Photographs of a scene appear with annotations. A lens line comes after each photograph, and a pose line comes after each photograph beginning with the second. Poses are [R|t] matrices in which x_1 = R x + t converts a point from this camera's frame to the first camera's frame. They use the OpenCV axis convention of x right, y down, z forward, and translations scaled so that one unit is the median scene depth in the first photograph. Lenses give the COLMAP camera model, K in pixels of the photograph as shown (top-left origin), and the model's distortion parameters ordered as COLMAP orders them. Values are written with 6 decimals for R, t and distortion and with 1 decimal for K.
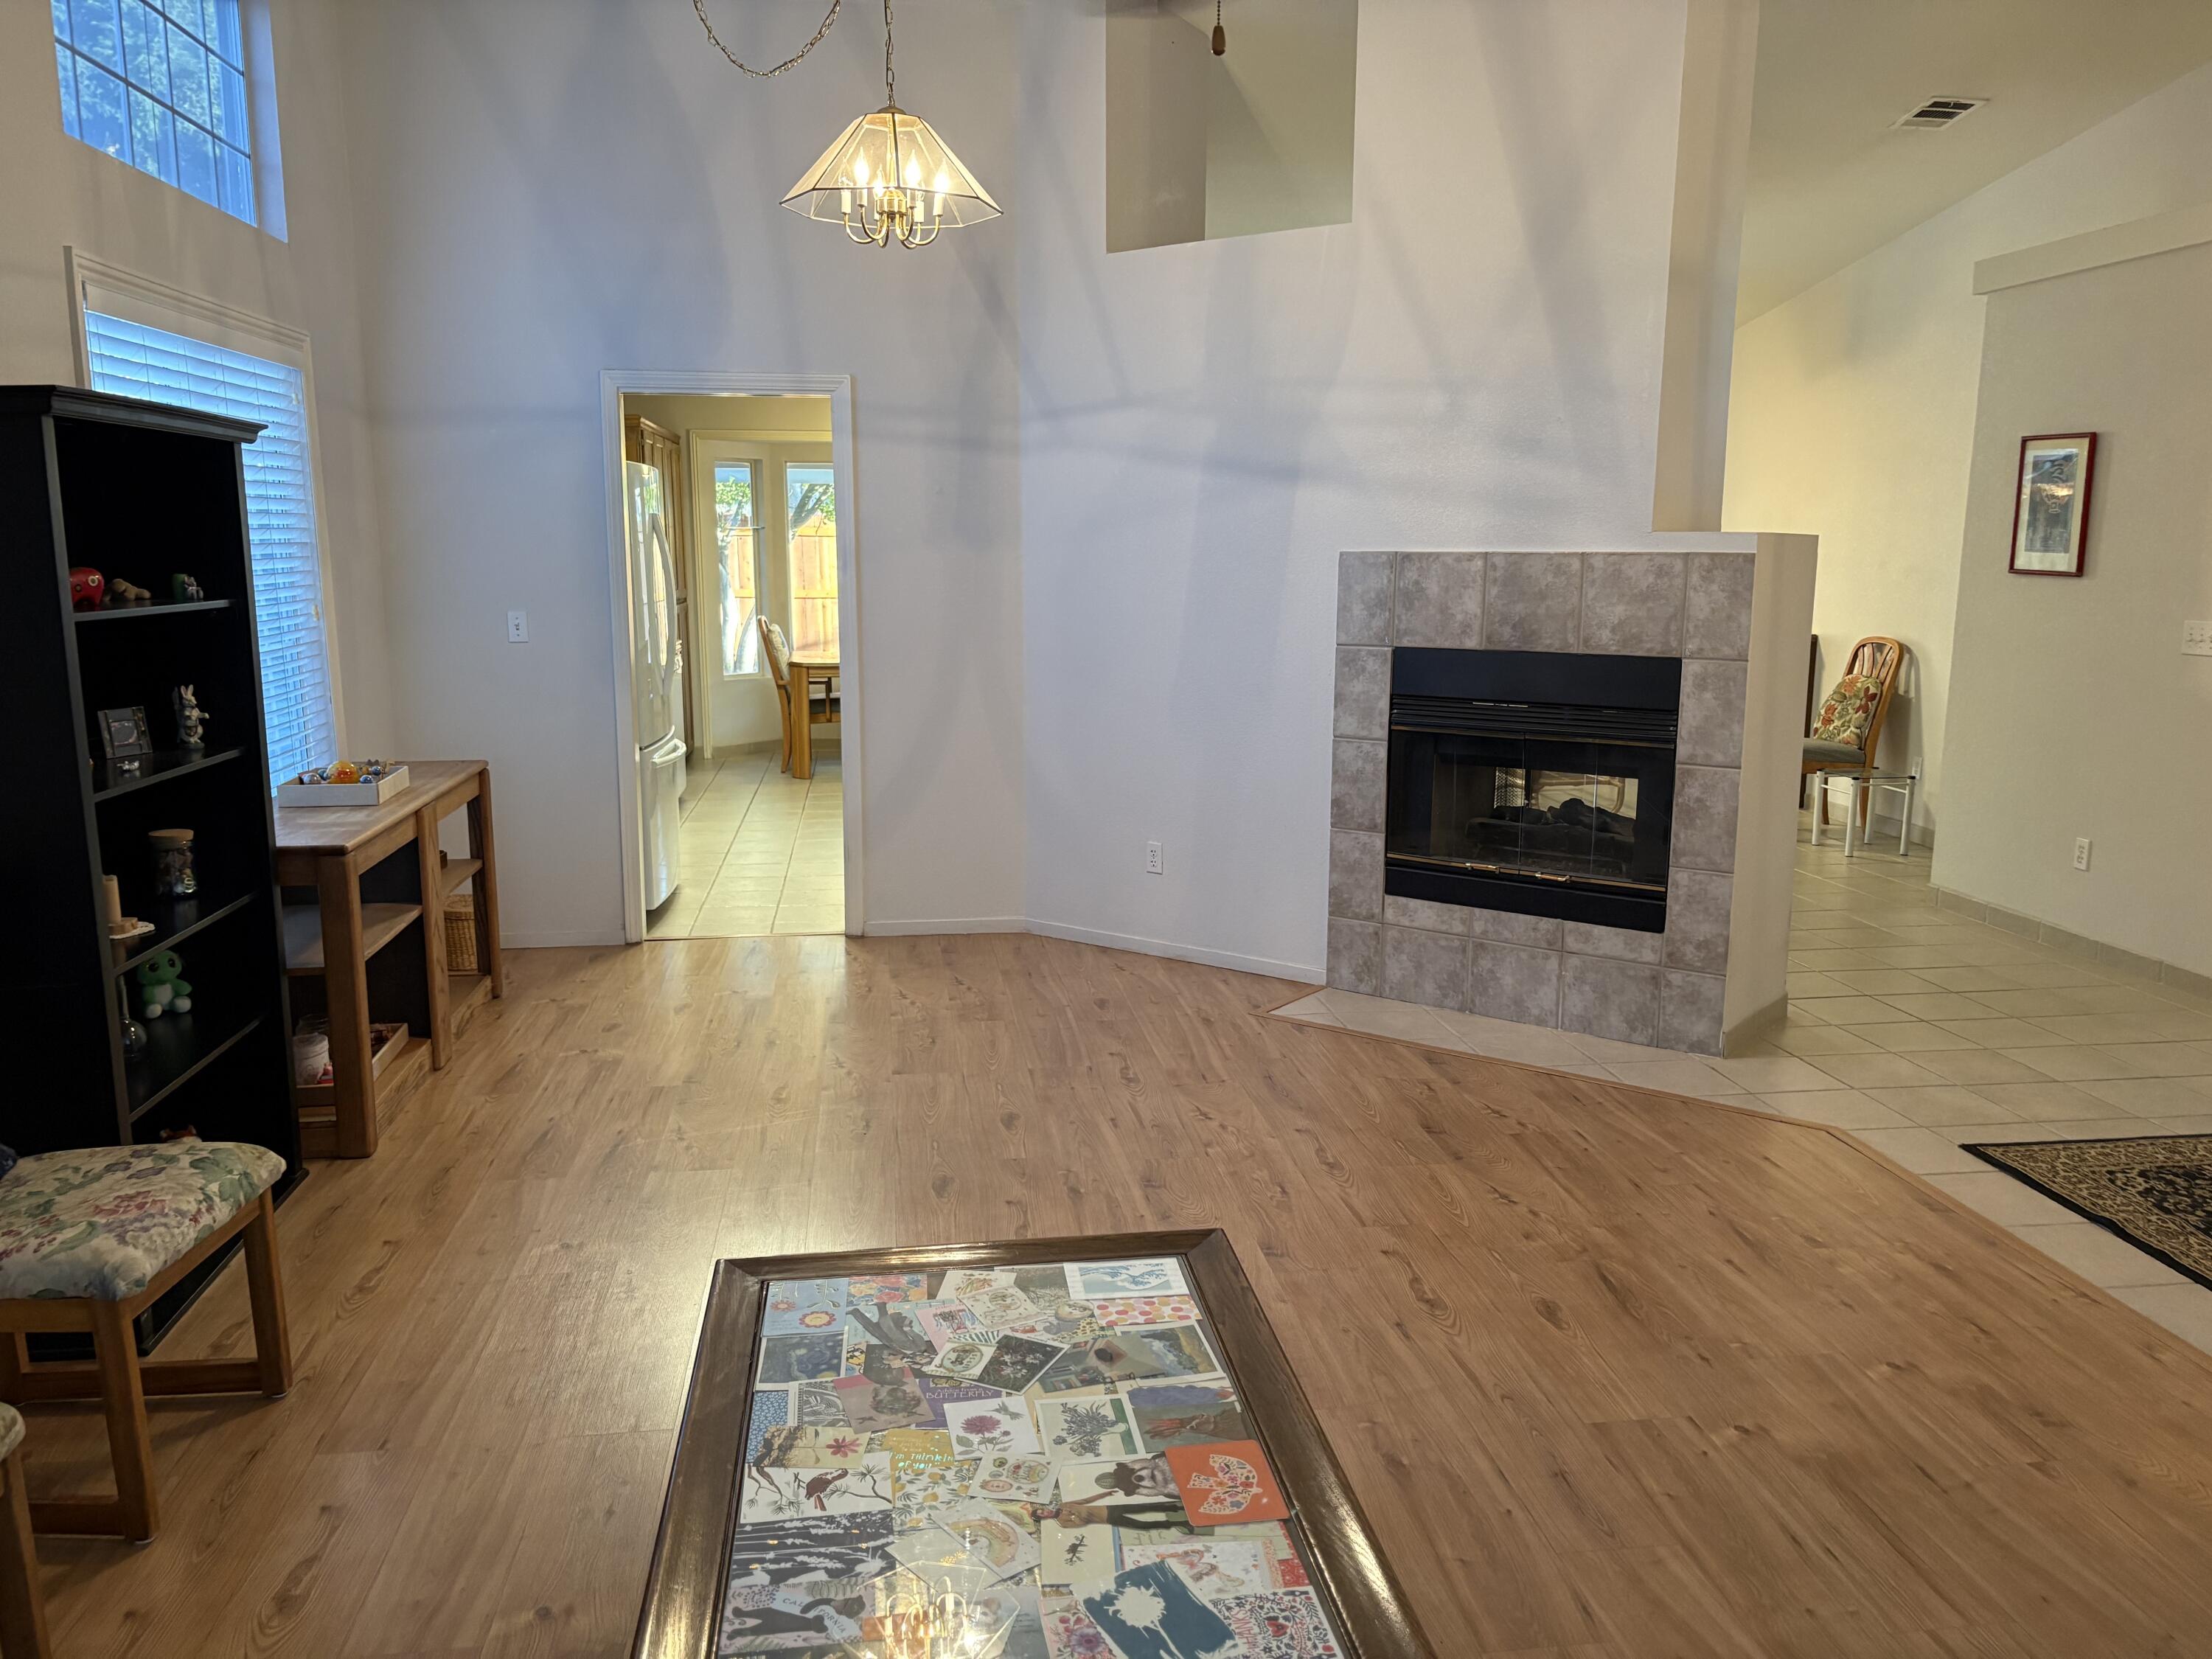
lens RADIAL K [[1672.2, 0, 1101.4], [0, 1672.2, 839.6], [0, 0, 1]] dist [0.028637, -0.024958]
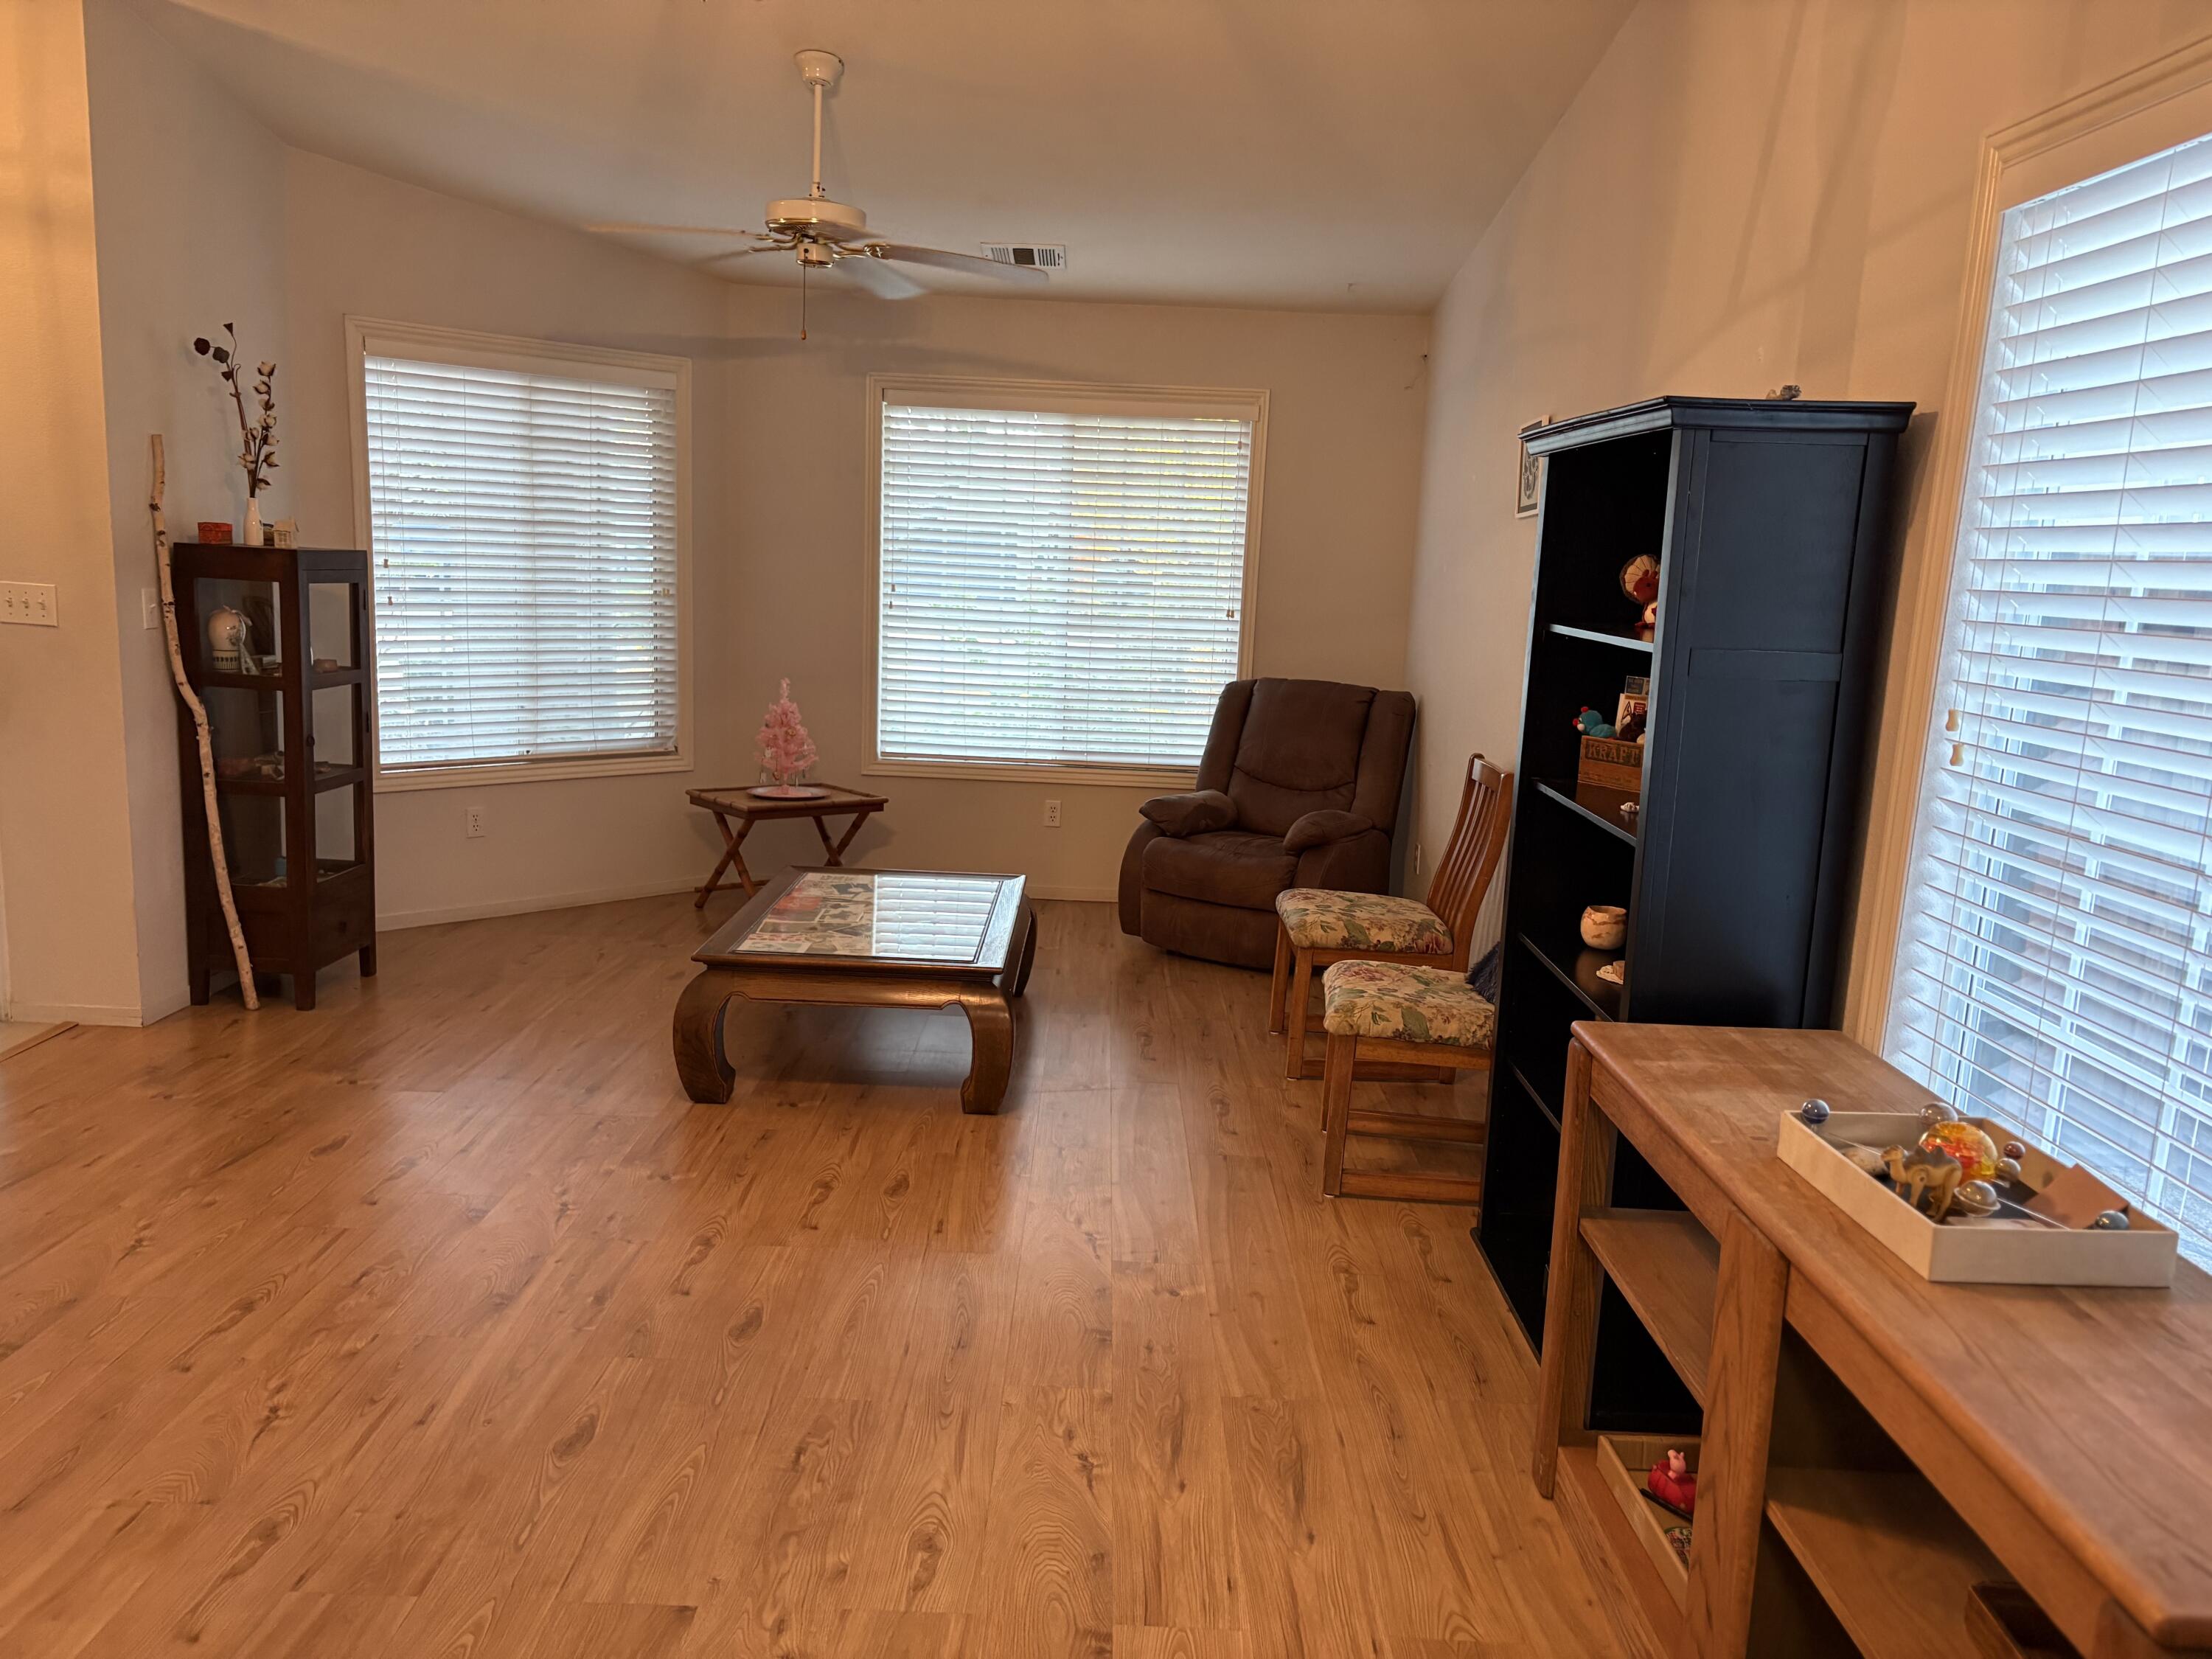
lens RADIAL K [[1672.2, 0, 1097.3], [0, 1672.2, 829.6], [0, 0, 1]] dist [0.028637, -0.024958]
pose [[-0.989325, -0.068156, 0.128804, -0.349814], [-0.020798, 0.940876, 0.338112, -0.294933], [-0.144233, 0.331823, -0.932250, 1.655036]]
